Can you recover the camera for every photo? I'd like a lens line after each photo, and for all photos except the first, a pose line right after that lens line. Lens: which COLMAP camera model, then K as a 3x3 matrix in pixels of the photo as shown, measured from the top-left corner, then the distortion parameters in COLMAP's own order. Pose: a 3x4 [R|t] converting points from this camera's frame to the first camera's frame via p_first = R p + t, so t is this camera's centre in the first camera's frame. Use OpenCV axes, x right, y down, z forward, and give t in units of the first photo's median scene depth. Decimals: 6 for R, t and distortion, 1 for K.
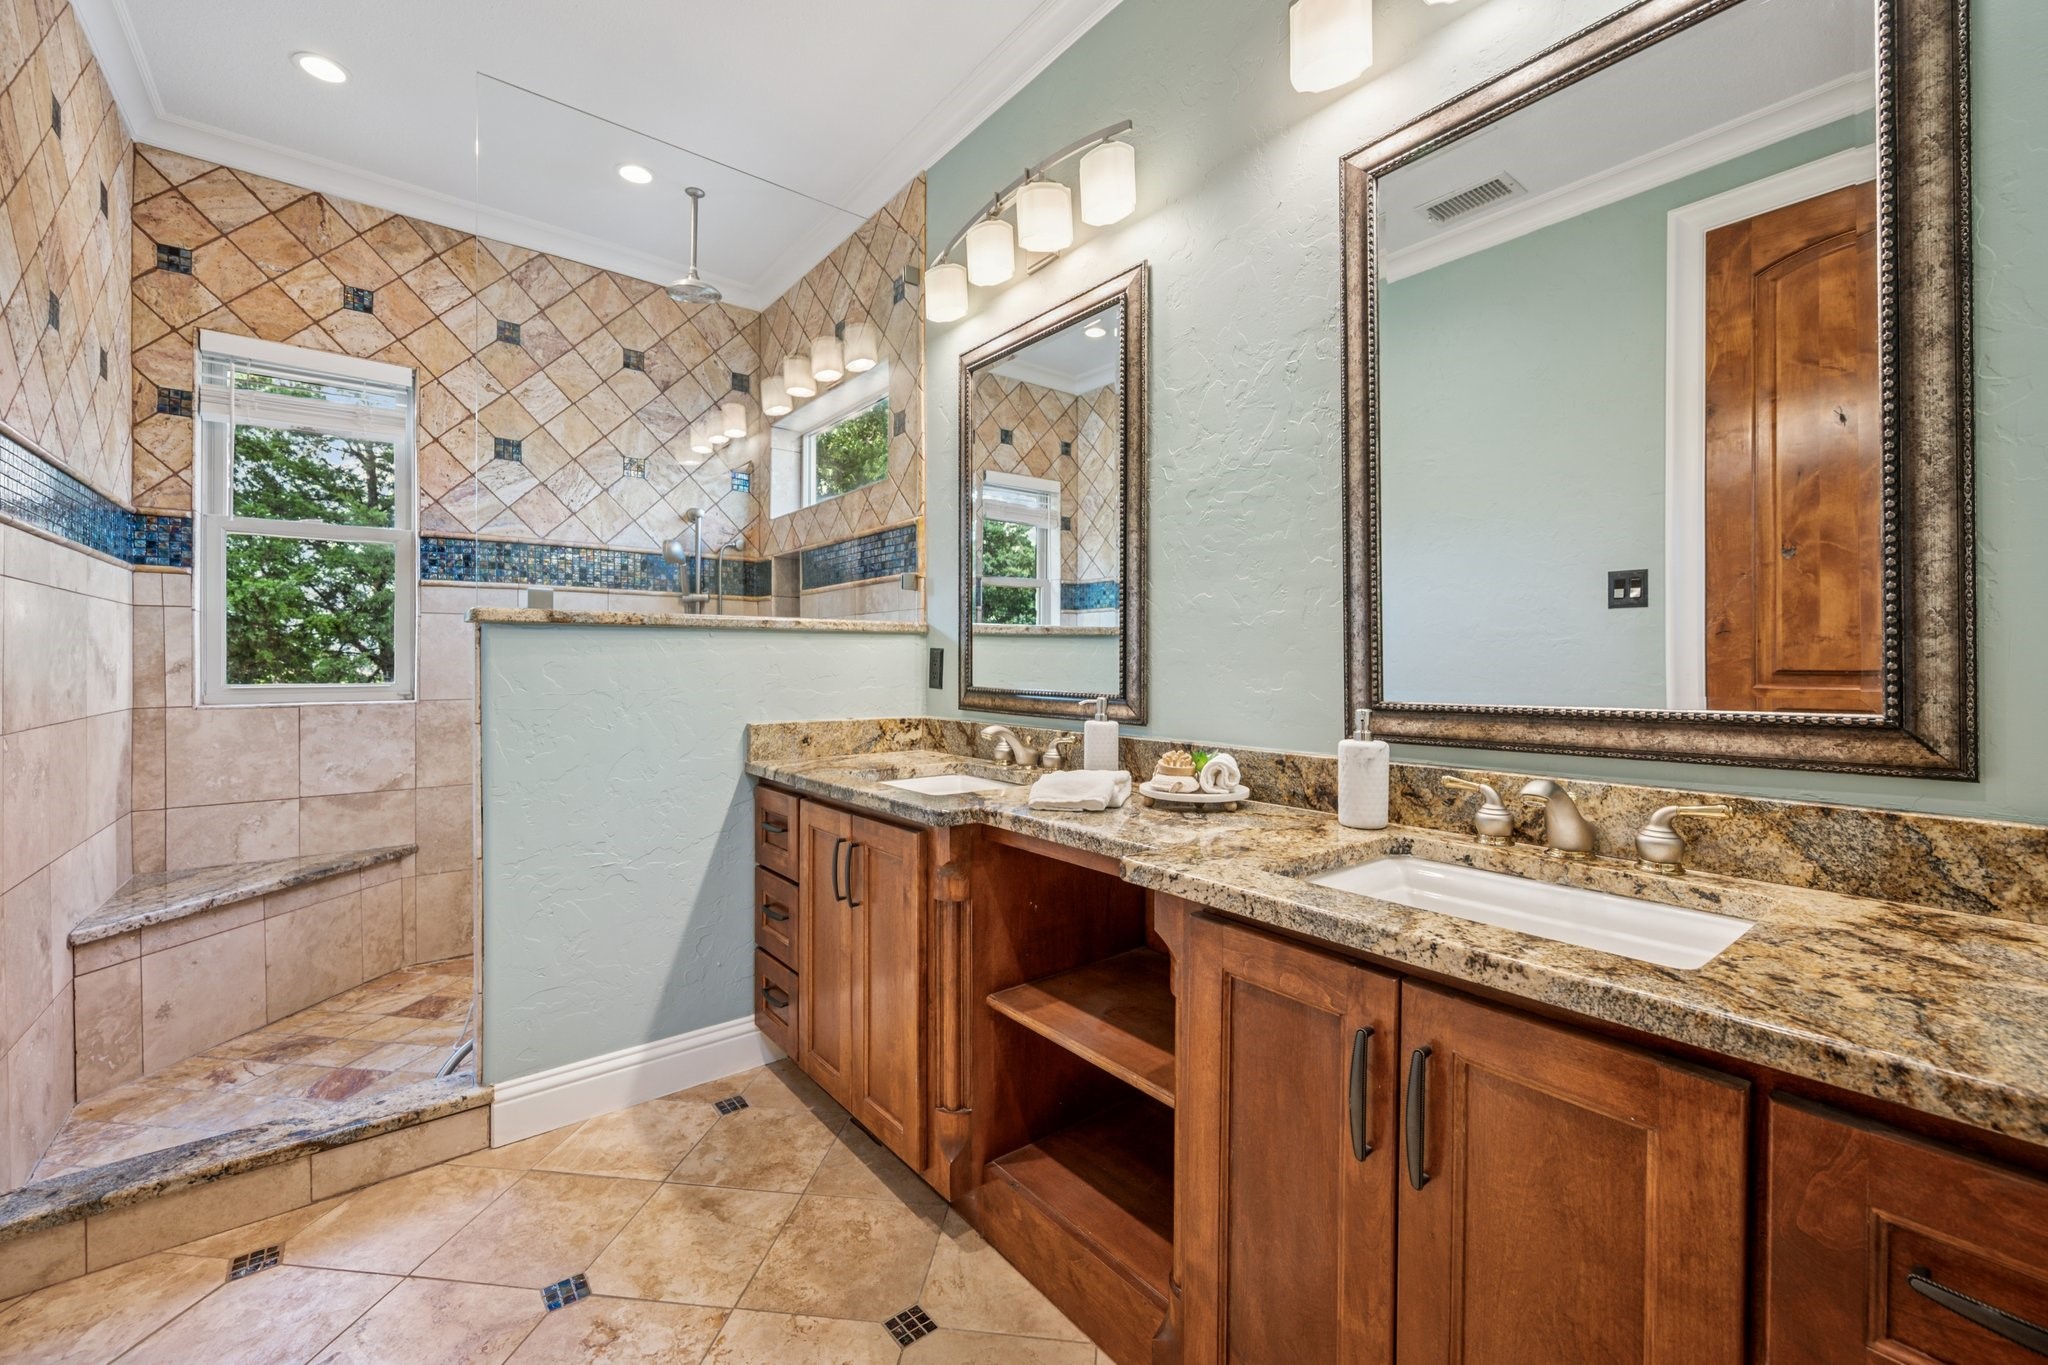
lens RADIAL K [[810.3, 0, 1022.7], [0, 810.3, 673.5], [0, 0, 1]] dist [0.001405, 0.000167]
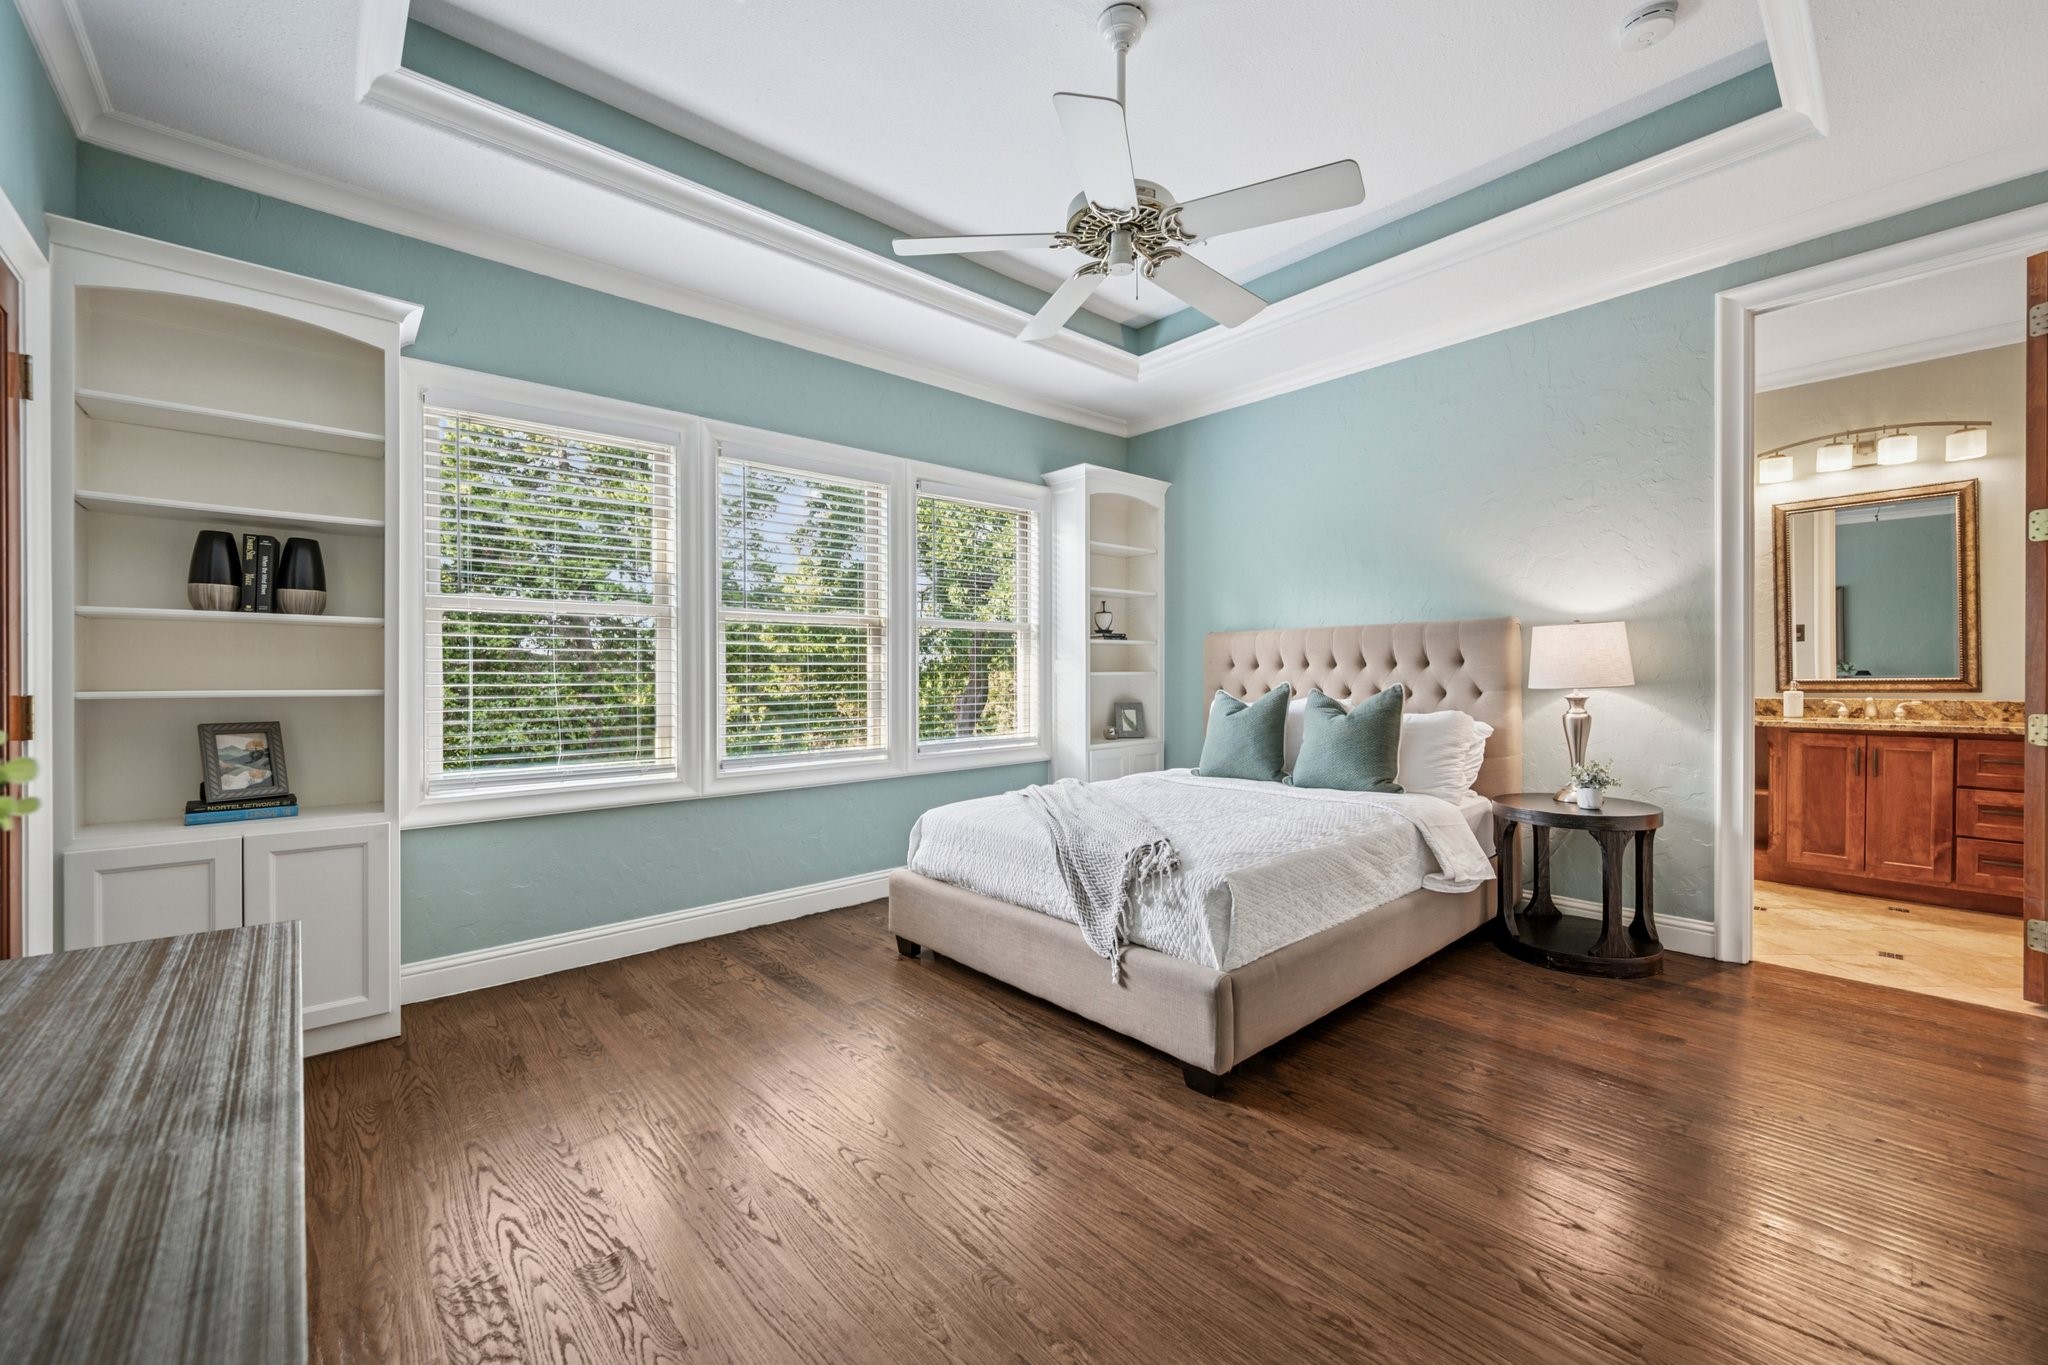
lens RADIAL K [[802.3, 0, 1027.4], [0, 802.3, 688.1], [0, 0, 1]] dist [0.000412, -0.000024]
pose [[0.998006, -0.007310, 0.062701, -4.138365], [0.007012, 0.999963, 0.004964, 0.048996], [-0.062735, -0.004515, 0.998020, -2.935489]]
